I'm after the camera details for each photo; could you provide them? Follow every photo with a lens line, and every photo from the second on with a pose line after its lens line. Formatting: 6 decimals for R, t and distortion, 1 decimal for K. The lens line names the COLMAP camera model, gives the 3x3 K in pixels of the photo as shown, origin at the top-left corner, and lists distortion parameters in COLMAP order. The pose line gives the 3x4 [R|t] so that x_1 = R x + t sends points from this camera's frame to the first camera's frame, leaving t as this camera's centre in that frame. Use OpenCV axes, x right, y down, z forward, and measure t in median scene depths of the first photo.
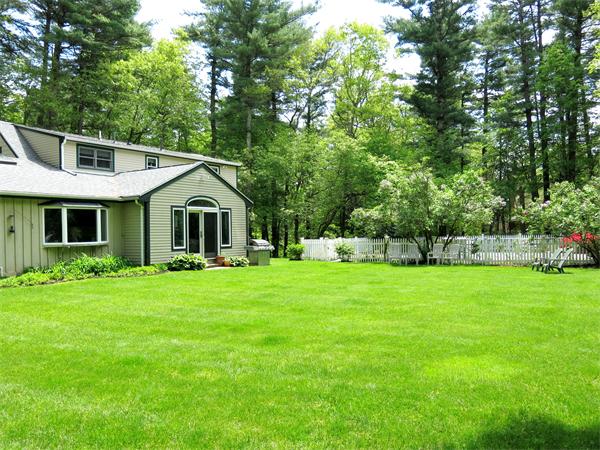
lens RADIAL K [[500.8, 0, 301.7], [0, 500.8, 226.1], [0, 0, 1]] dist [-0.023587, 0.008446]
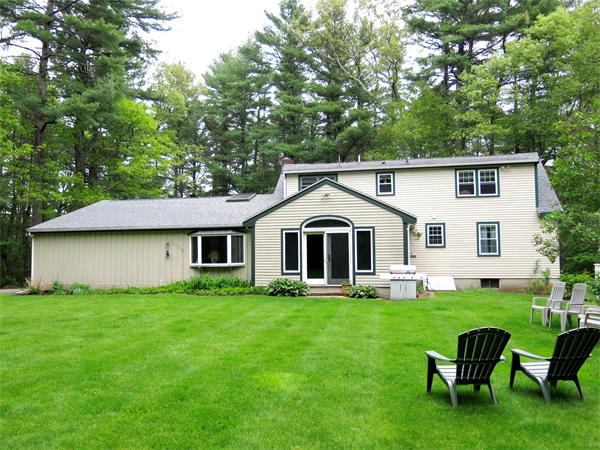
lens RADIAL K [[500.8, 0, 301.7], [0, 500.8, 226.1], [0, 0, 1]] dist [-0.023587, 0.008446]
pose [[0.373801, -0.043969, -0.926466, 0.681155], [0.014621, 0.999031, -0.041514, -0.004107], [0.927394, 0.001972, 0.374081, 0.665831]]
